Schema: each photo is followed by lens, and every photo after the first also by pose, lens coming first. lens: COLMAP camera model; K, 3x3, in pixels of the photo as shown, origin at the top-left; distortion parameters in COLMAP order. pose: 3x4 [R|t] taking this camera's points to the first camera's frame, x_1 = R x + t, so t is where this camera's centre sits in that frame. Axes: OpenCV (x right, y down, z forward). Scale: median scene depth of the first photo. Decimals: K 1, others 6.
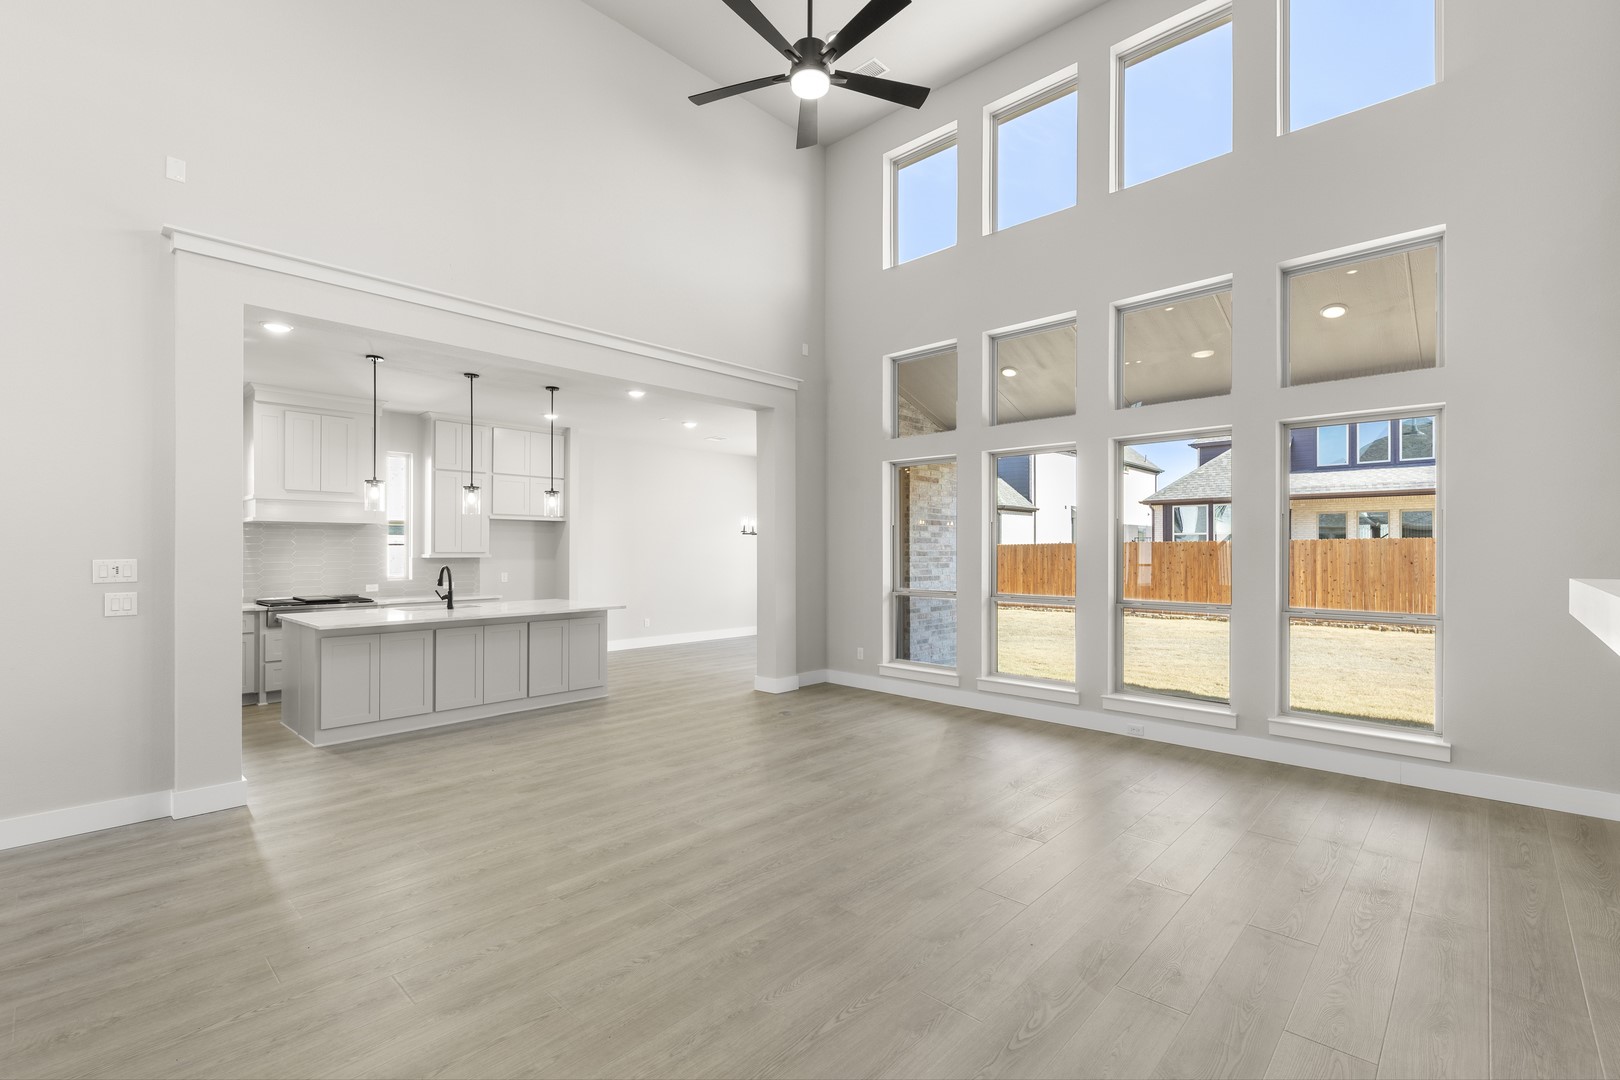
lens RADIAL K [[717.4, 0, 810.0], [0, 717.4, 540.0], [0, 0, 1]] dist [-0.000891, -0.000434]
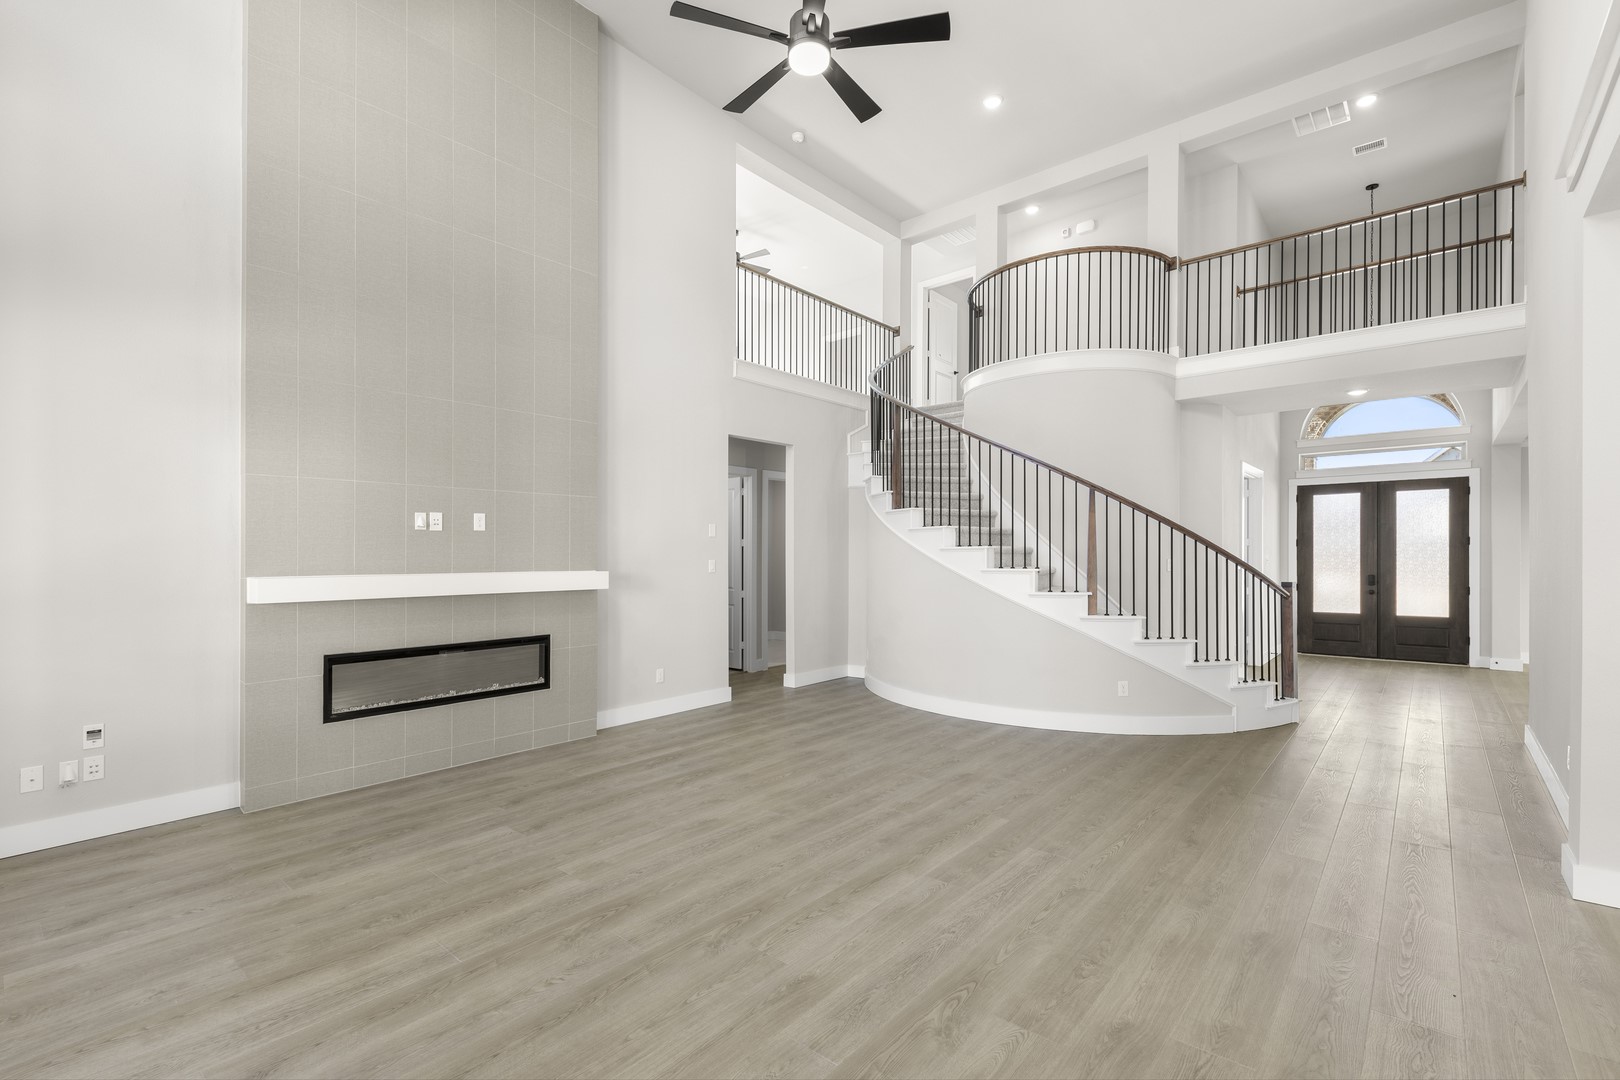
lens RADIAL K [[717.4, 0, 810.0], [0, 717.4, 540.0], [0, 0, 1]] dist [-0.000891, -0.000434]
pose [[-0.998822, -0.000219, -0.048522, 0.024253], [0.001487, 0.999382, -0.035117, 0.015694], [0.048499, -0.035148, -0.998205, 1.187097]]
